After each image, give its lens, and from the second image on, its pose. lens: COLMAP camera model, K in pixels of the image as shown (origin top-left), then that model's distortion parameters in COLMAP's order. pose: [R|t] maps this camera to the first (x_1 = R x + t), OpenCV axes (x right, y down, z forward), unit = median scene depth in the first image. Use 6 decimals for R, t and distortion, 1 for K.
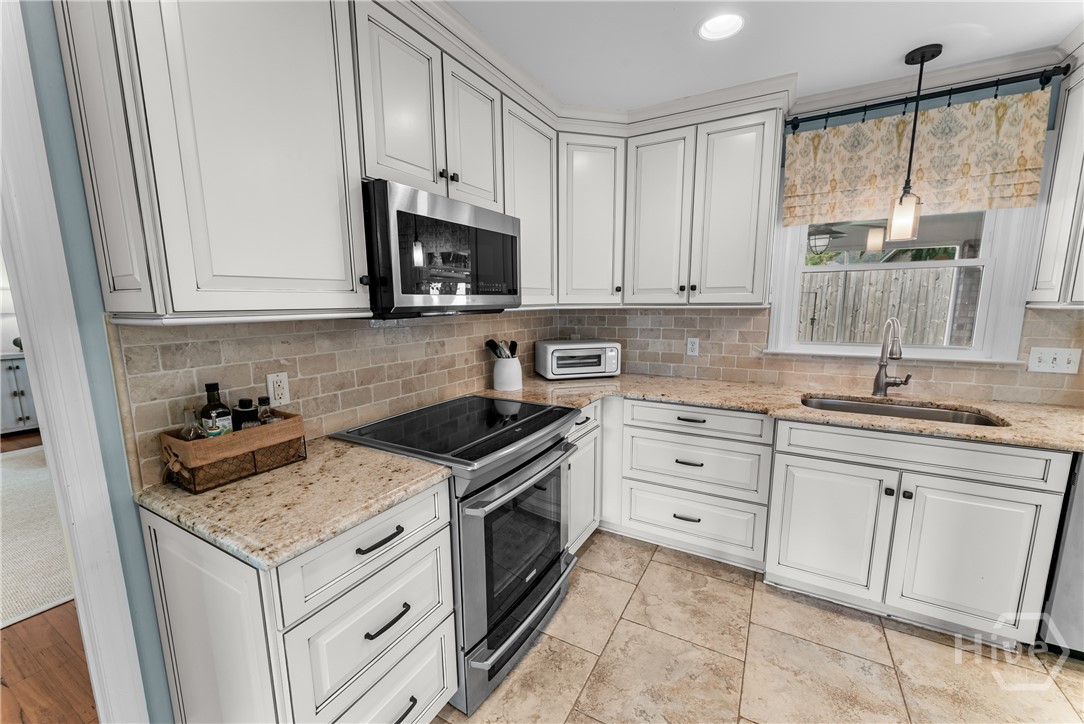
lens RADIAL K [[434.6, 0, 541.0], [0, 434.6, 371.0], [0, 0, 1]] dist [0.002852, -0.000586]
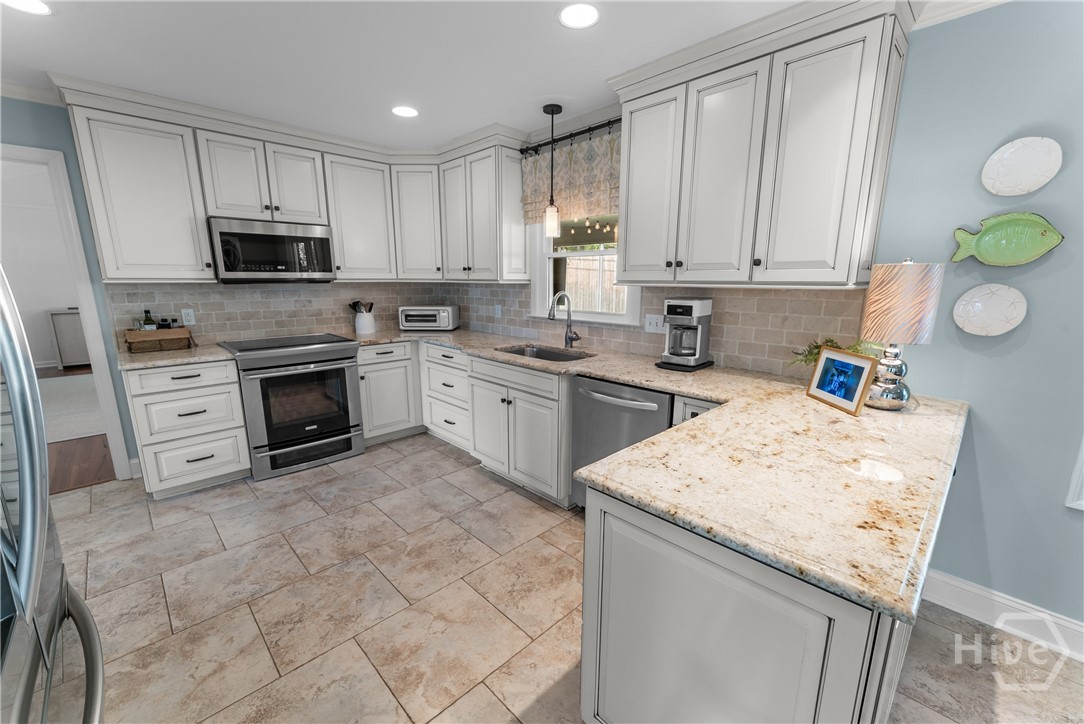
lens RADIAL K [[434.6, 0, 540.2], [0, 434.6, 371.2], [0, 0, 1]] dist [0.002852, -0.000586]
pose [[0.960309, 0.069748, -0.270076, 1.187480], [-0.055749, 0.996690, 0.059173, 0.061992], [0.273309, -0.041768, 0.961019, -0.417661]]
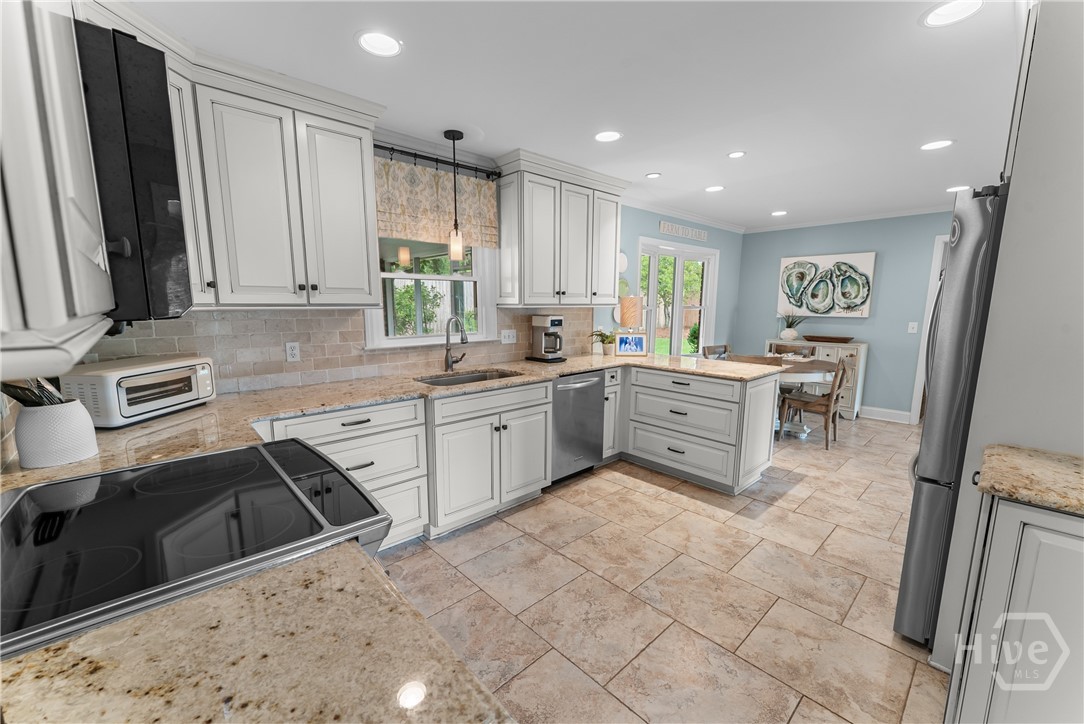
lens RADIAL K [[434.6, 0, 539.6], [0, 434.6, 371.4], [0, 0, 1]] dist [0.002852, -0.000586]
pose [[0.309226, -0.141176, 0.940451, -0.481157], [0.145791, 0.984267, 0.099817, -0.043343], [-0.939747, 0.106243, 0.324943, 0.308928]]
